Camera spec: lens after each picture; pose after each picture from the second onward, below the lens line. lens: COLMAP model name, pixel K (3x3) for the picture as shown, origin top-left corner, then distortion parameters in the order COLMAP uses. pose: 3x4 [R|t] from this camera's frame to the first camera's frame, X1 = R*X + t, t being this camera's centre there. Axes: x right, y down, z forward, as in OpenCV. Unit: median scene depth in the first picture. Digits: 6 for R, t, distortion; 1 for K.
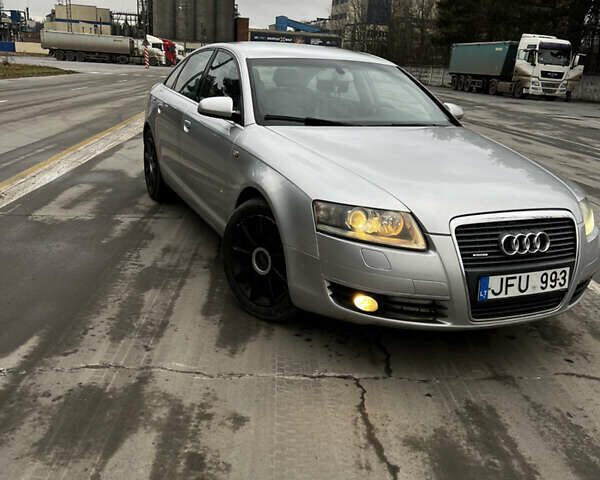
lens RADIAL K [[581.5, 0, 293.4], [0, 581.5, 241.1], [0, 0, 1]] dist [0.108986, -0.185393]
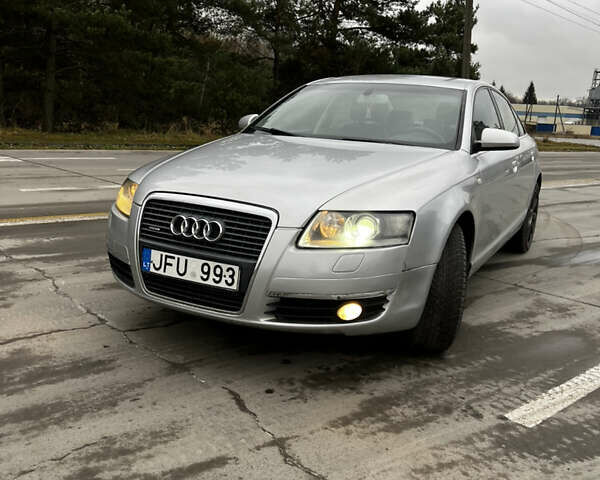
lens RADIAL K [[586.0, 0, 300.0], [0, 586.0, 240.0], [0, 0, 1]] dist [0.103910, -0.183750]
pose [[0.624394, 0.145692, -0.767402, 1.177458], [-0.251163, 0.967725, -0.020635, -0.000118], [0.739628, 0.205627, 0.640834, 0.474946]]
